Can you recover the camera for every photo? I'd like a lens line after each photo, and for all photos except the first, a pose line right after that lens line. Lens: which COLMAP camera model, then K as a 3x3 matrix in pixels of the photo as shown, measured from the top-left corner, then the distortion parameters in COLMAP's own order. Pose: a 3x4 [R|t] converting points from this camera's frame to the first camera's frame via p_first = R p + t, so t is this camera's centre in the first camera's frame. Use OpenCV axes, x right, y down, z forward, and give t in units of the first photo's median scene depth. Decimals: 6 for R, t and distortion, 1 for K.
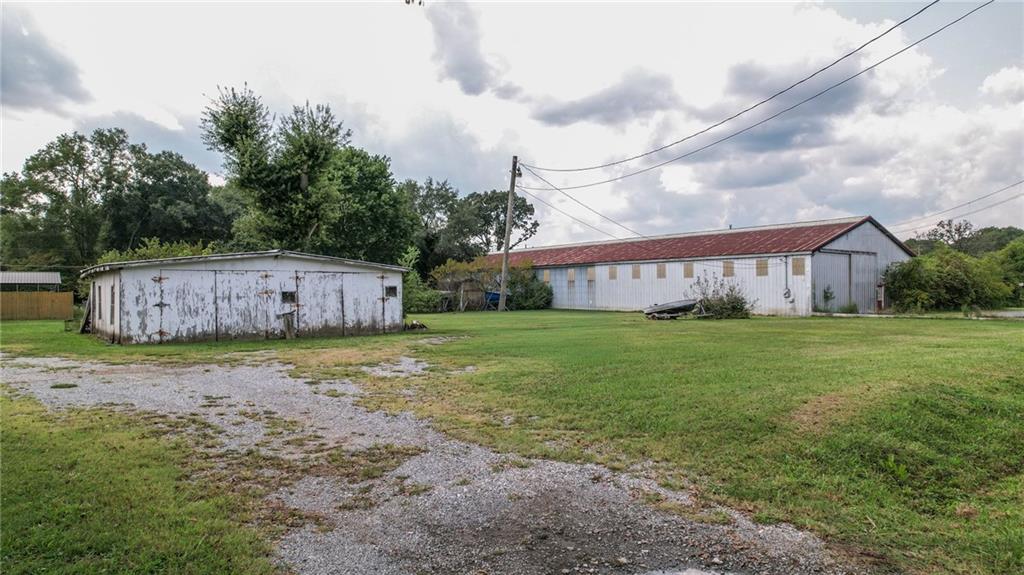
lens RADIAL K [[656.3, 0, 512.0], [0, 656.3, 287.5], [0, 0, 1]] dist [-0.077930, 0.074861]
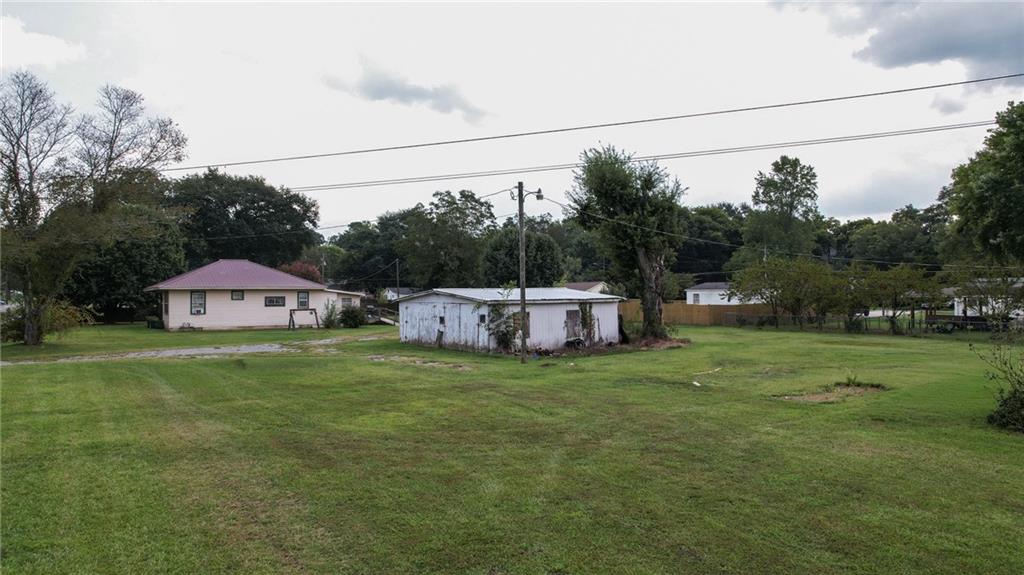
lens RADIAL K [[656.3, 0, 512.0], [0, 656.3, 287.5], [0, 0, 1]] dist [-0.077930, 0.074861]
pose [[-0.036665, -0.002372, -0.999325, 1.202821], [0.015184, 0.999880, -0.002930, -0.056190], [0.999212, -0.015281, -0.036624, 1.256694]]
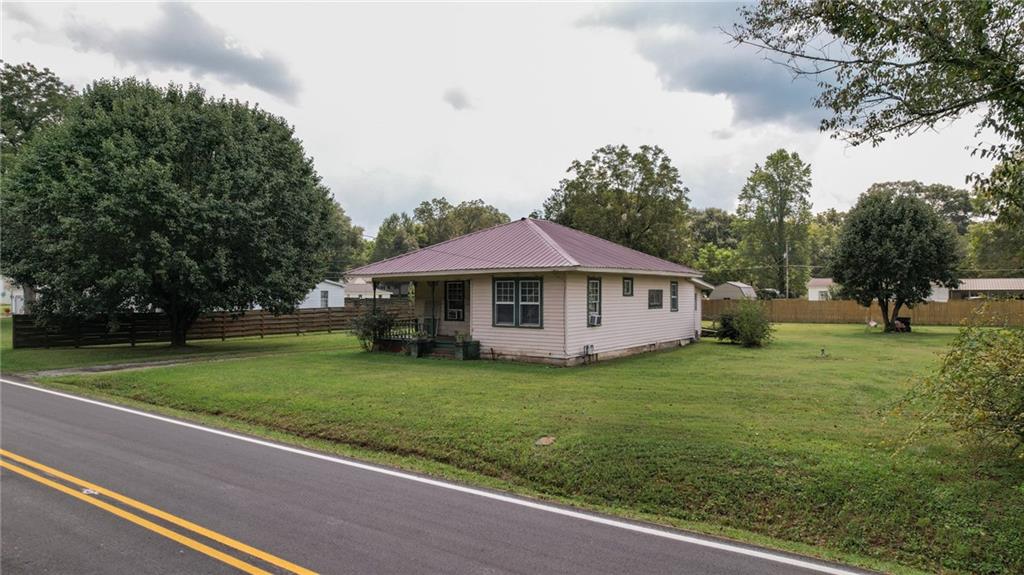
lens RADIAL K [[656.3, 0, 512.0], [0, 656.3, 287.5], [0, 0, 1]] dist [-0.077930, 0.074861]
pose [[0.321062, -0.002363, -0.947055, -0.019783], [0.009994, 0.999950, 0.000893, -0.051545], [0.947005, -0.009752, 0.321070, -0.363568]]
